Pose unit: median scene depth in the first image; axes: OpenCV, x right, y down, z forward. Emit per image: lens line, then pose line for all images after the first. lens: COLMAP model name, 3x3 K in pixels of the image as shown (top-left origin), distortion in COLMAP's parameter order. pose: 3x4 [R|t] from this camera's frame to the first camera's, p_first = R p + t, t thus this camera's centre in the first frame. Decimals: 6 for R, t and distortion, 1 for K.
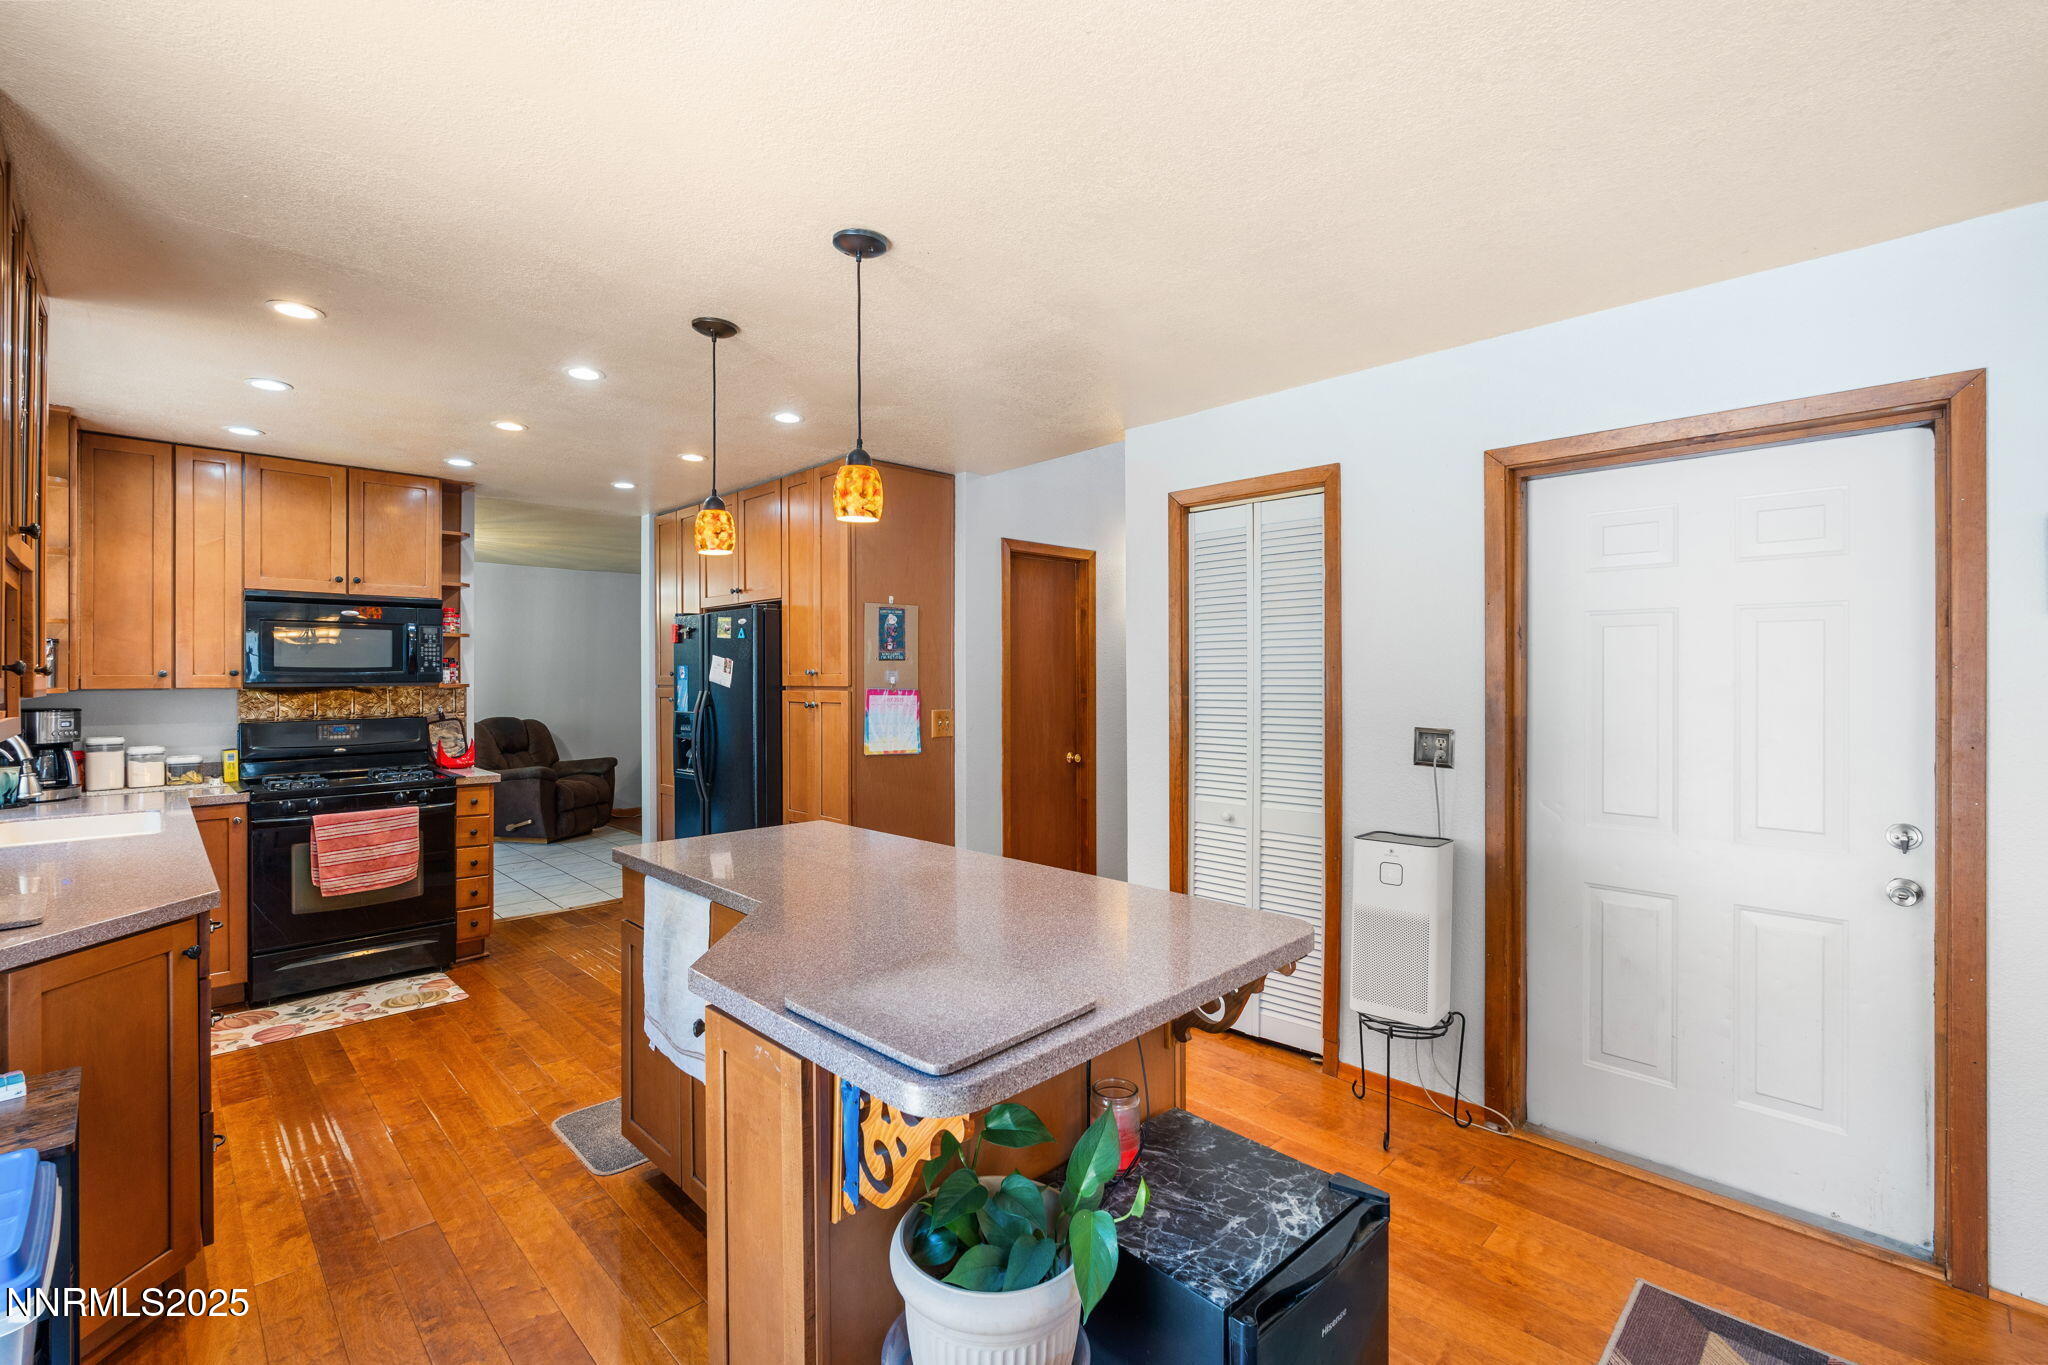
lens RADIAL K [[902.4, 0, 1020.6], [0, 902.4, 672.7], [0, 0, 1]] dist [-0.006691, 0.001700]
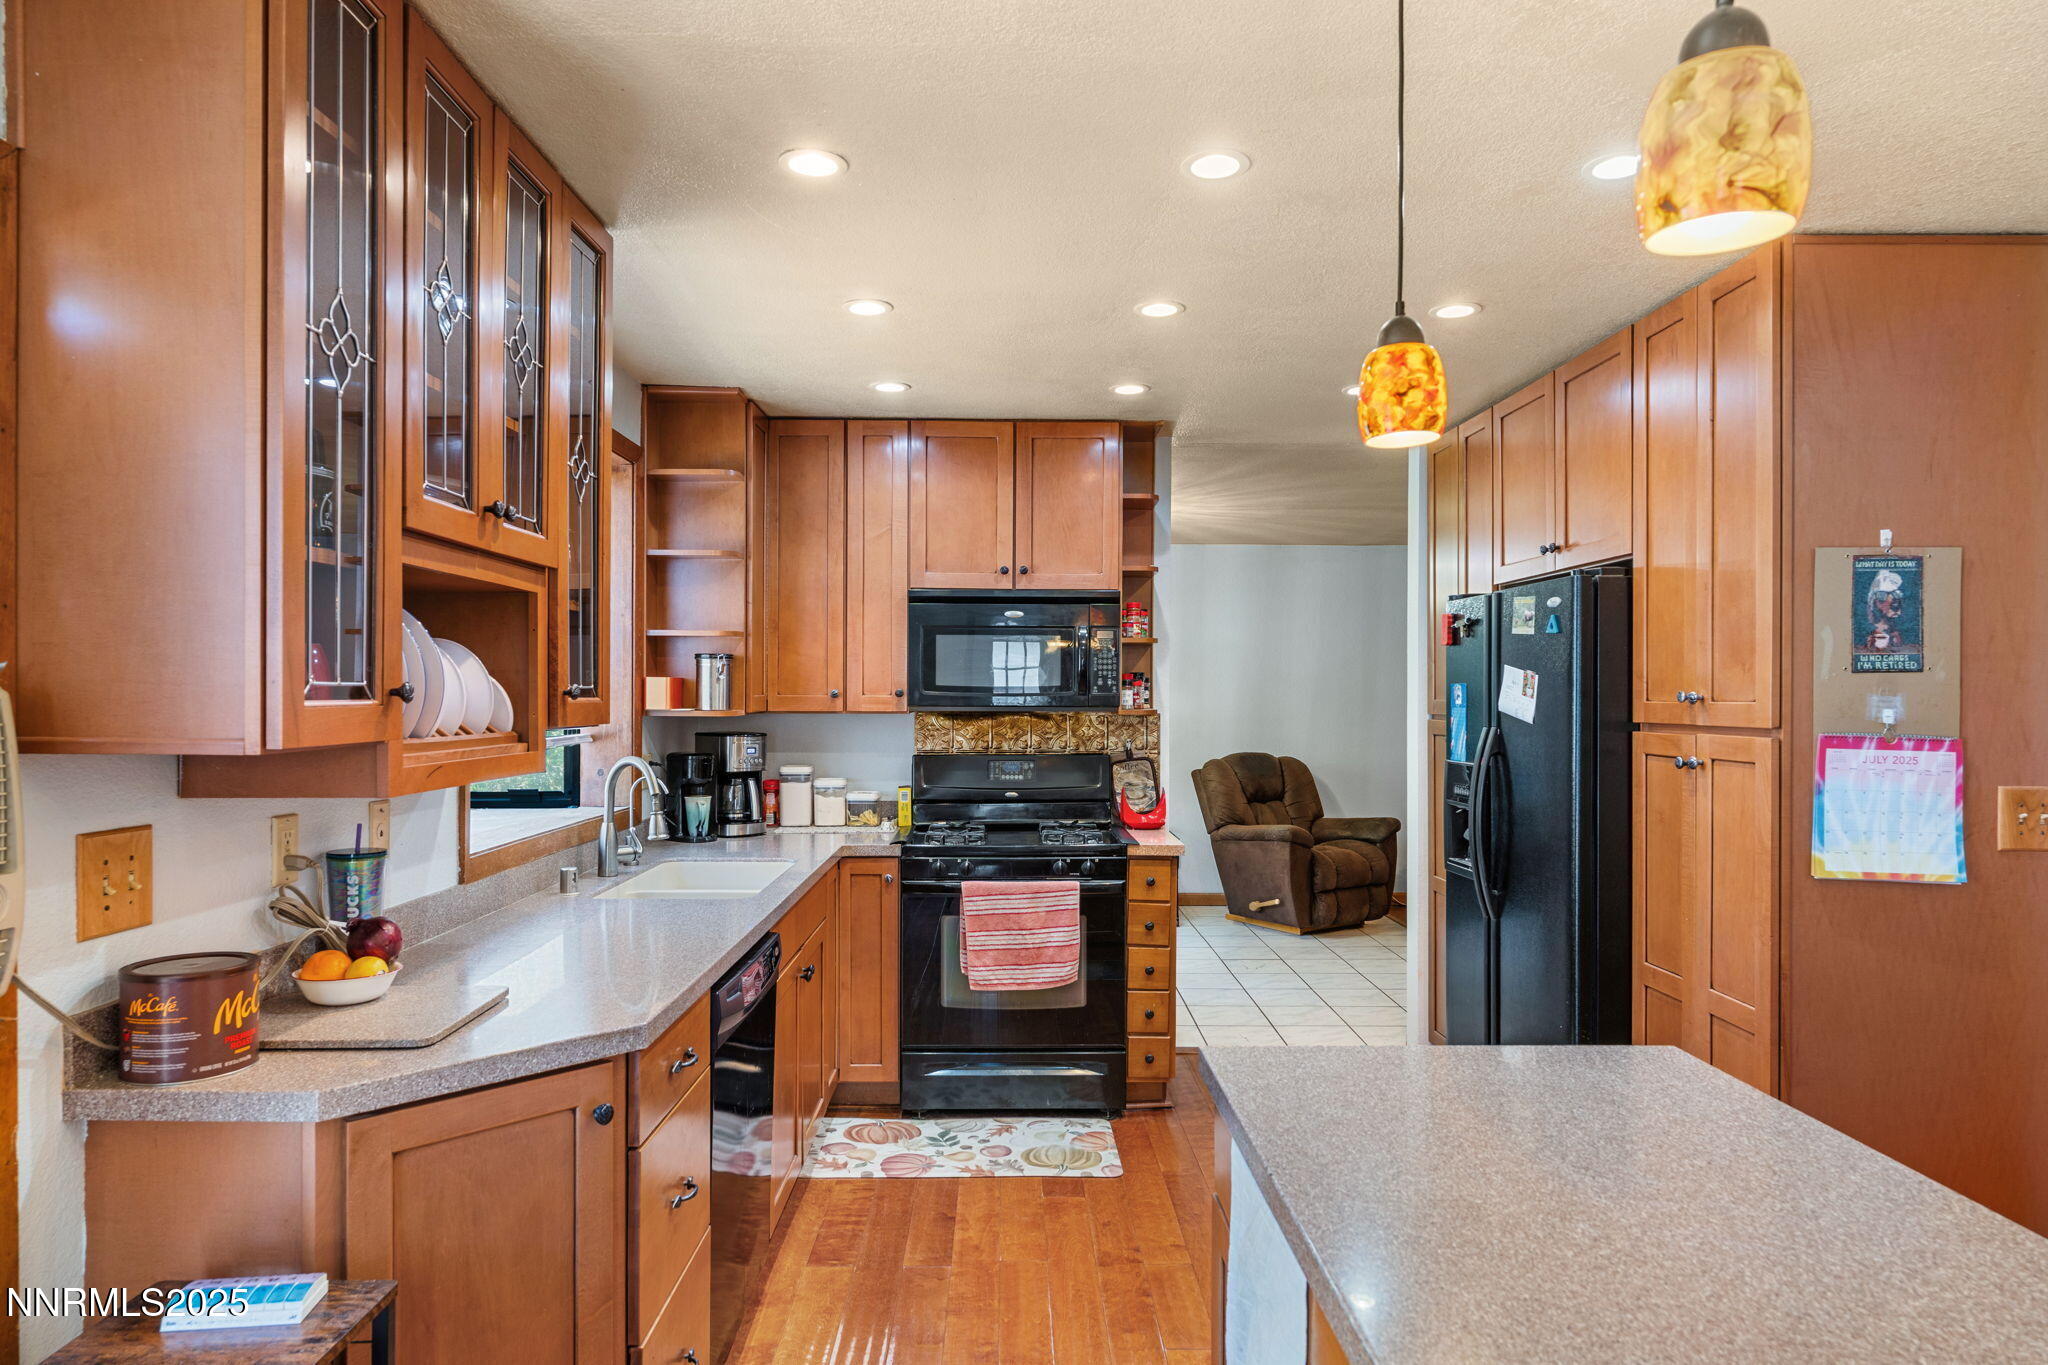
lens RADIAL K [[1237.1, 0, 1008.9], [0, 1237.1, 694.8], [0, 0, 1]] dist [-0.002709, 0.002365]
pose [[0.717374, 0.006050, -0.696662, -0.027121], [-0.003625, 0.999981, 0.004952, -0.003949], [0.696678, -0.001027, 0.717383, 0.252822]]
